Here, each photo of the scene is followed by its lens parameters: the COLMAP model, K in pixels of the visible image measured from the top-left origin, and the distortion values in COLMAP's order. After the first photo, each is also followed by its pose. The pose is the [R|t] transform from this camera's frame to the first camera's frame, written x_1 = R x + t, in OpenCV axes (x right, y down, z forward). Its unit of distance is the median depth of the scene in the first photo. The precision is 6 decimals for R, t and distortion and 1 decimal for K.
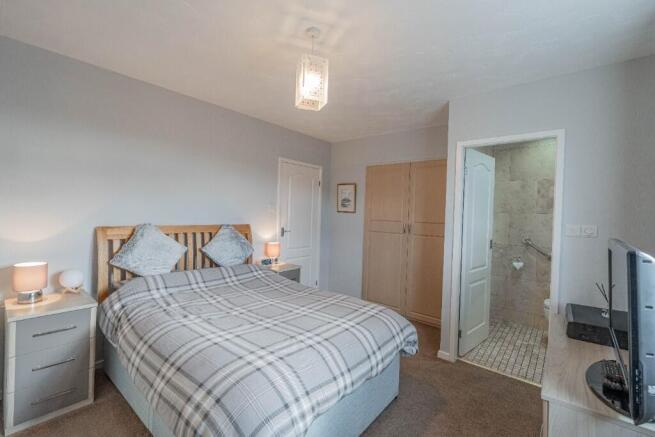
lens RADIAL K [[285.5, 0, 327.5], [0, 285.5, 218.5], [0, 0, 1]] dist [-0.001701, -0.000149]
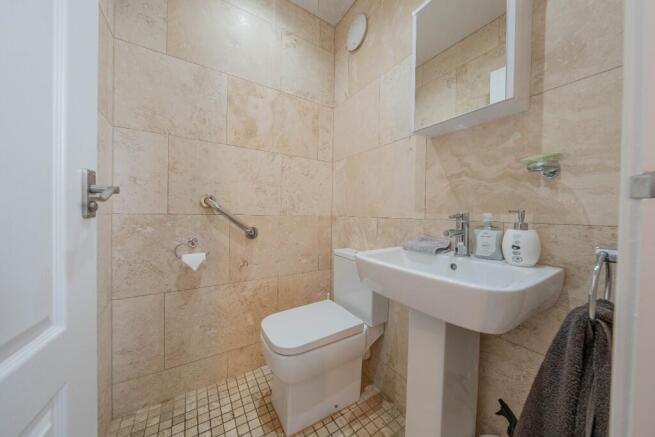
lens RADIAL K [[221.8, 0, 328.5], [0, 221.8, 215.6], [0, 0, 1]] dist [-0.001140, -0.000119]
pose [[0.321186, -0.034923, 0.946372, 0.426431], [0.007075, 0.999380, 0.034478, 0.088670], [-0.946990, -0.004378, 0.321234, 0.710090]]
